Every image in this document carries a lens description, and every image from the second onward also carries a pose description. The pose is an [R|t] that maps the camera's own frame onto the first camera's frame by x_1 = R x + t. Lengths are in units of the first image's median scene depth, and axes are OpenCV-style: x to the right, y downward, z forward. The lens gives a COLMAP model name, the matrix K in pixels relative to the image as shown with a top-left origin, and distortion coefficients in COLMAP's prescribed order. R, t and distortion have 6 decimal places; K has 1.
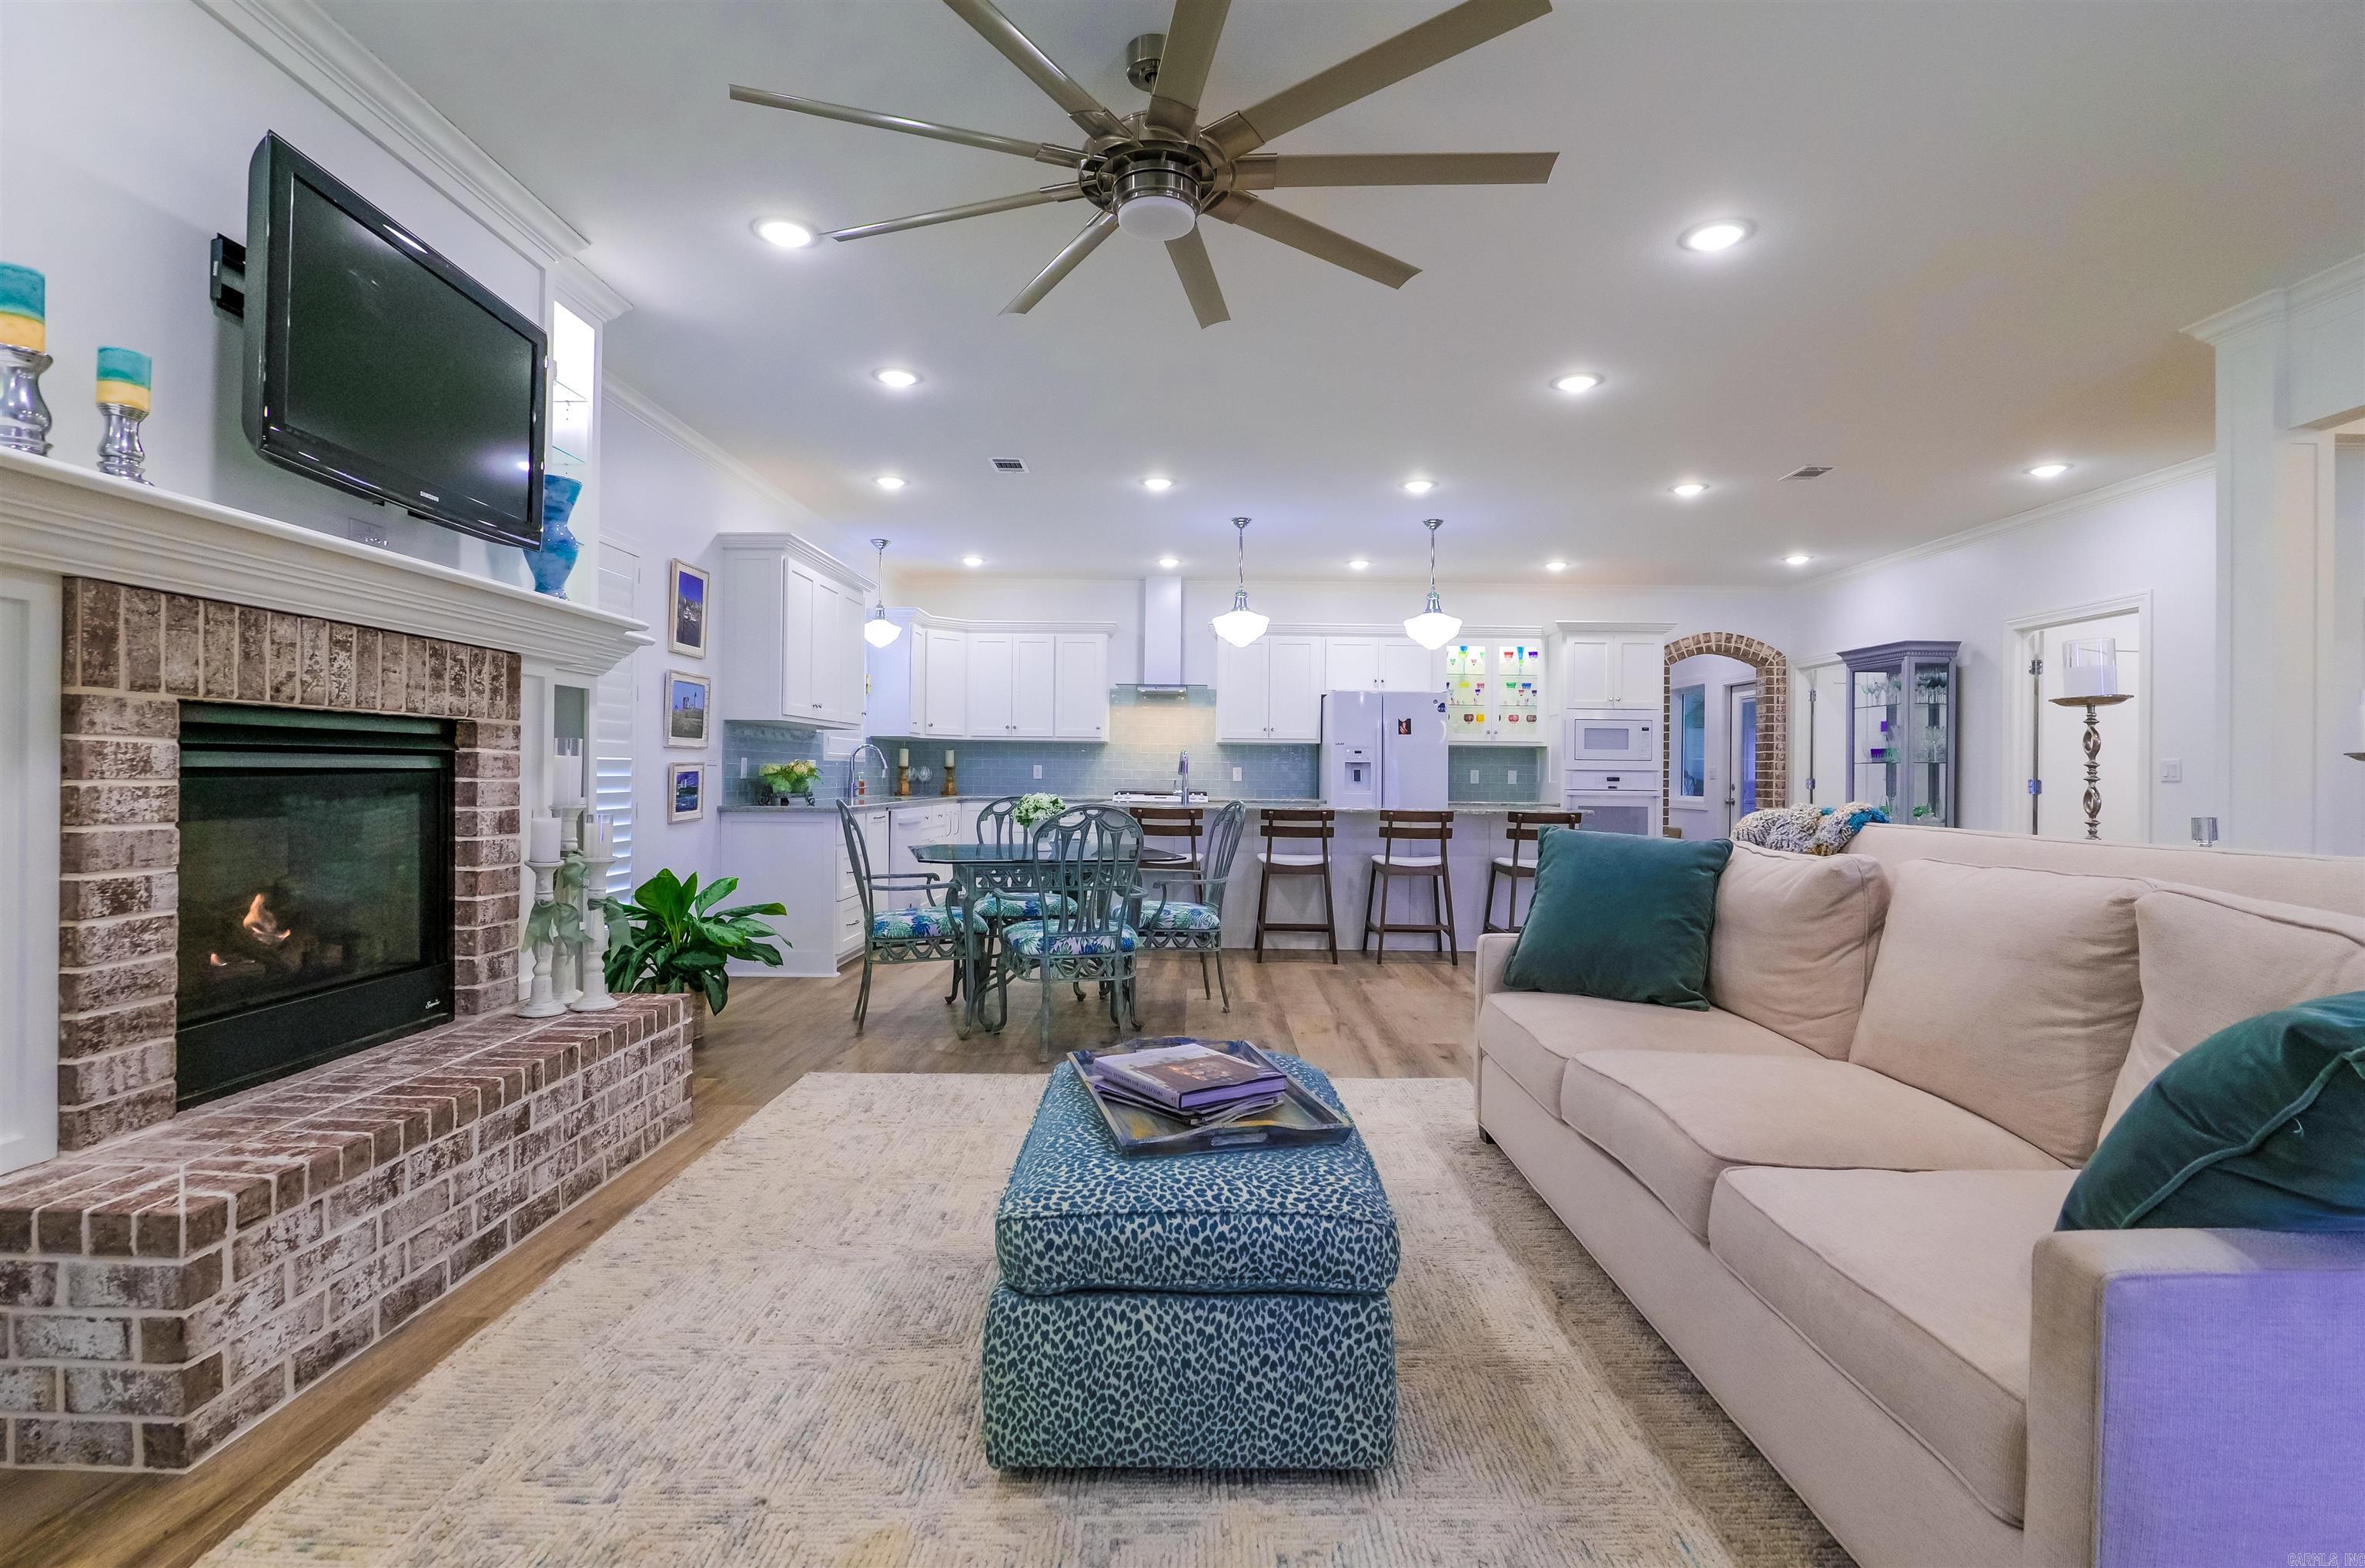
lens RADIAL K [[1109.0, 0, 1183.7], [0, 1109.0, 772.9], [0, 0, 1]] dist [-0.016572, 0.002757]
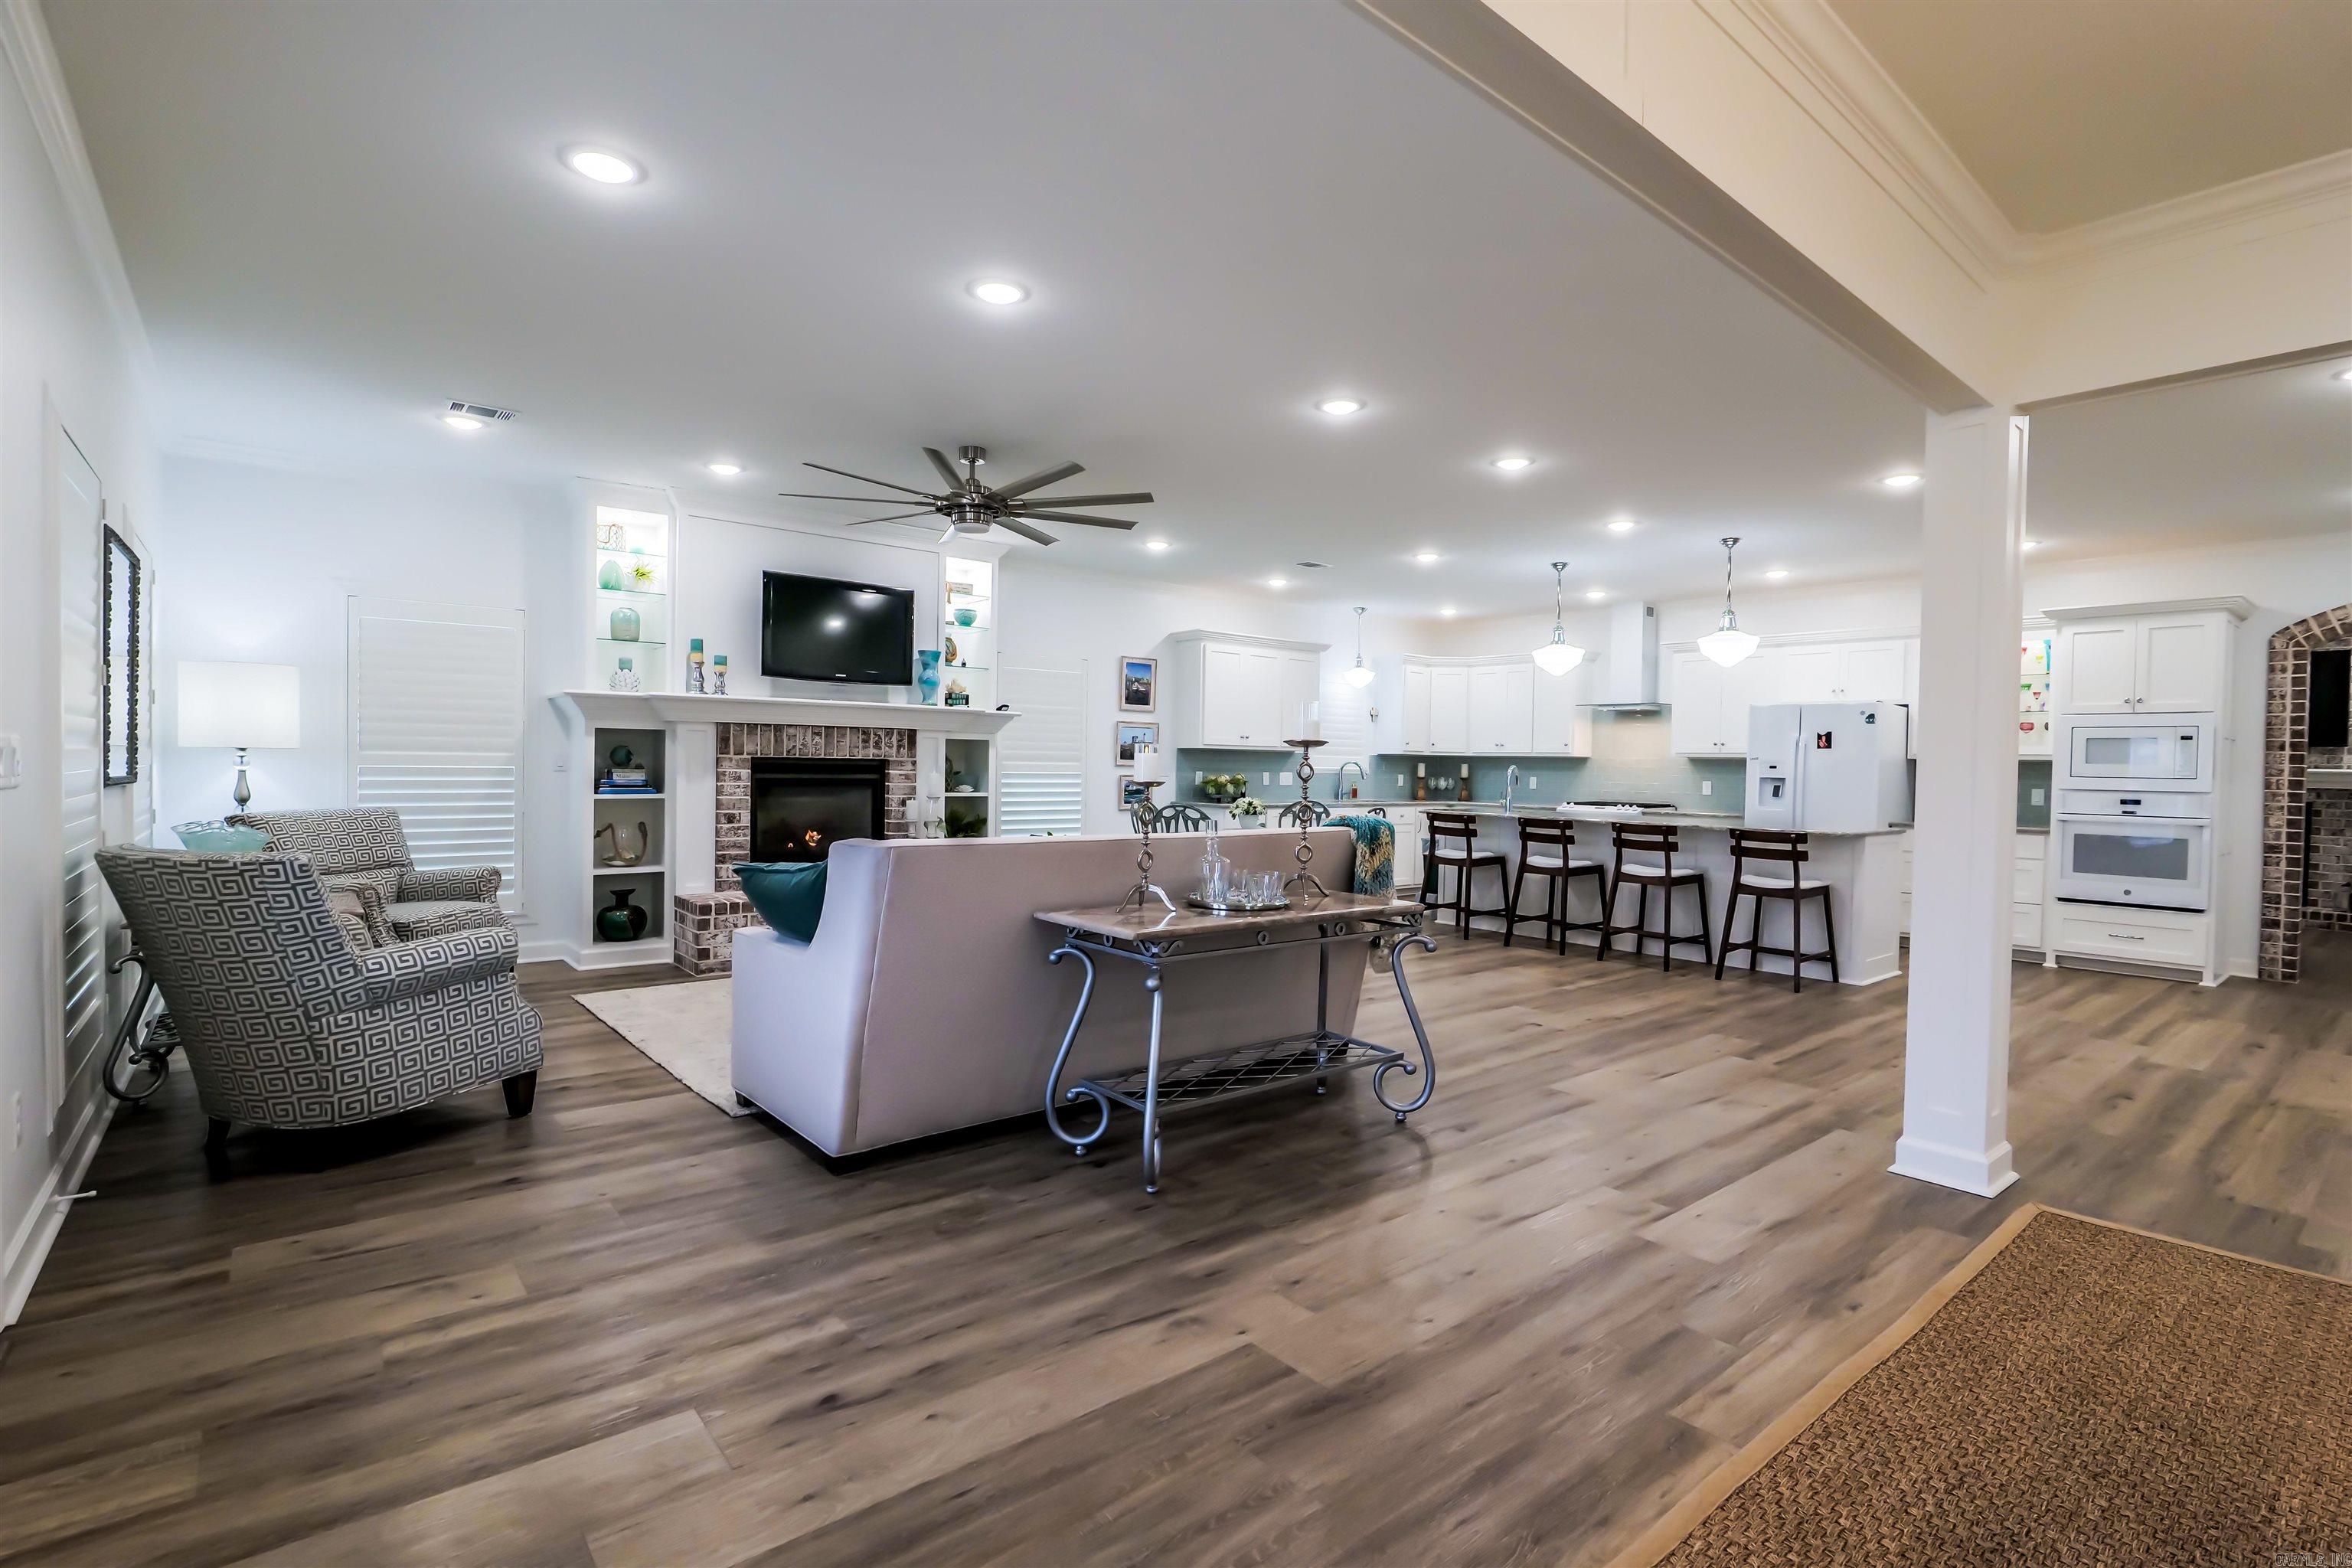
lens RADIAL K [[1103.0, 0, 1171.5], [0, 1103.0, 784.1], [0, 0, 1]] dist [-0.016572, 0.002757]
pose [[0.643434, 0.014659, -0.765361, 1.574182], [-0.010153, 0.999892, 0.010616, -0.024788], [0.765434, 0.000940, 0.643513, -0.073194]]
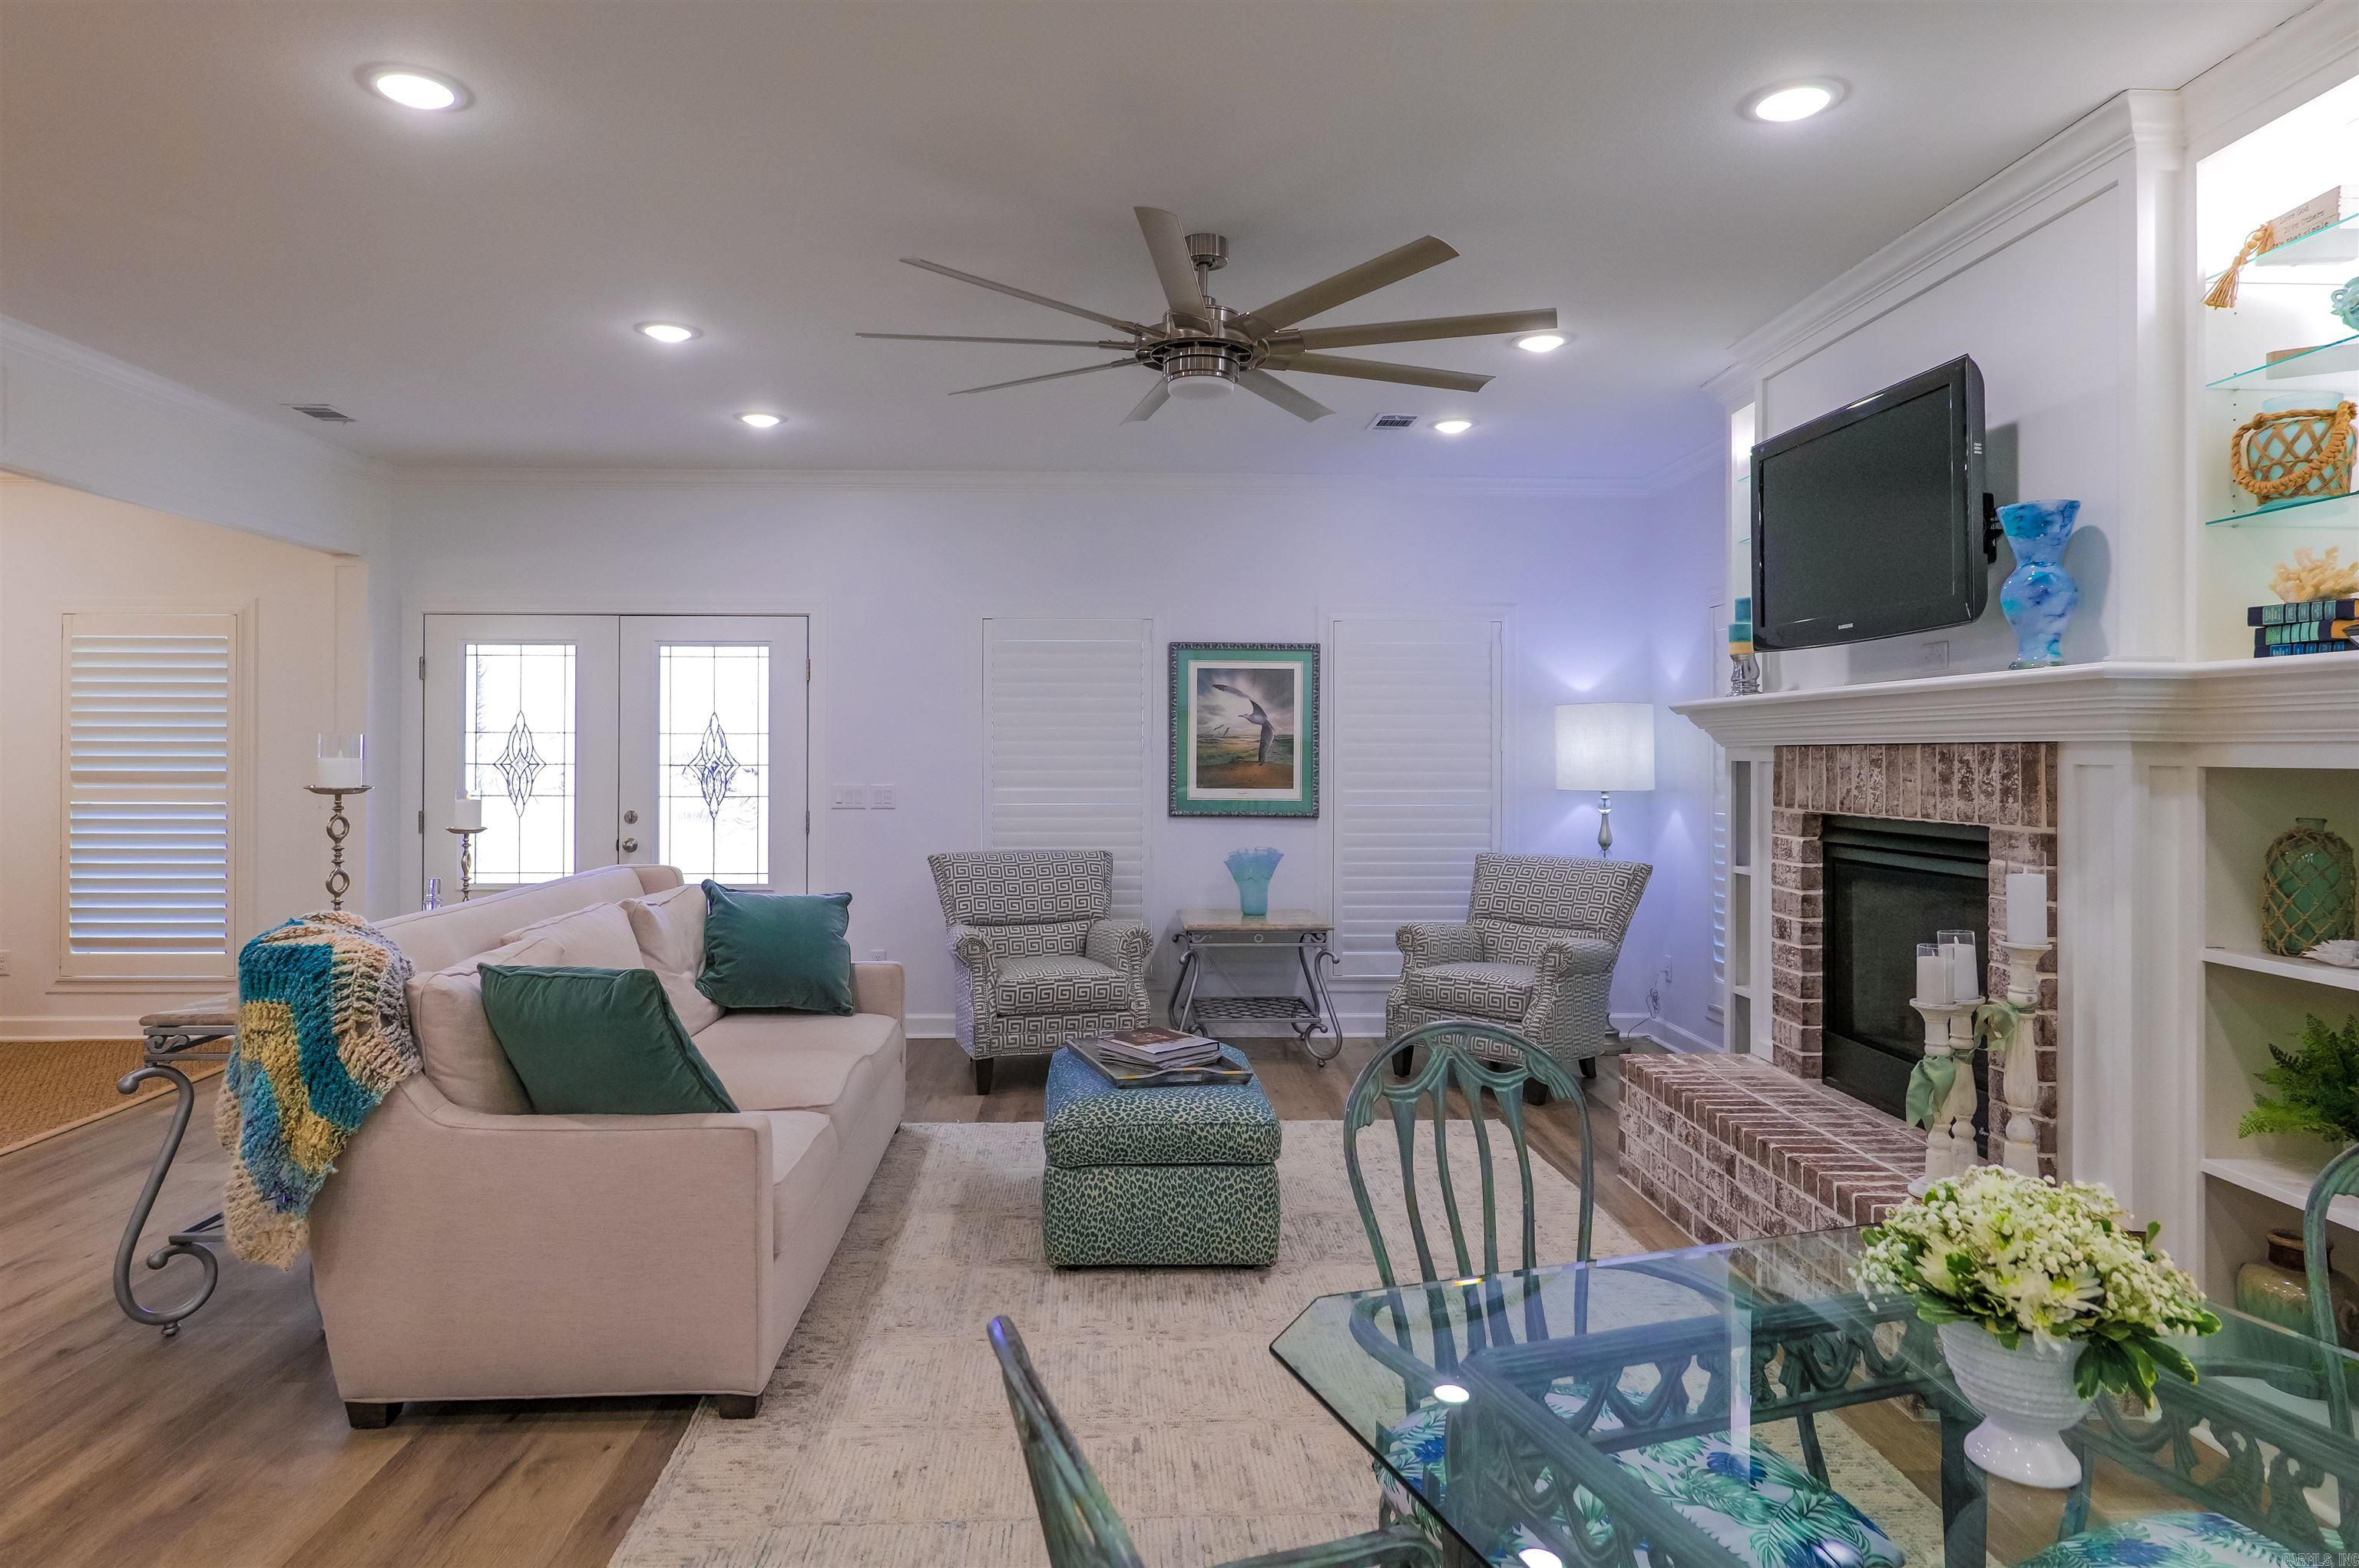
lens RADIAL K [[1422.9, 0, 1171.9], [0, 1422.9, 753.1], [0, 0, 1]] dist [0.003889, 0.003728]
pose [[-0.998070, -0.014378, -0.060417, 0.075314], [-0.014350, 0.999897, -0.000889, -0.094873], [0.060424, -0.000020, -0.998173, 2.067843]]
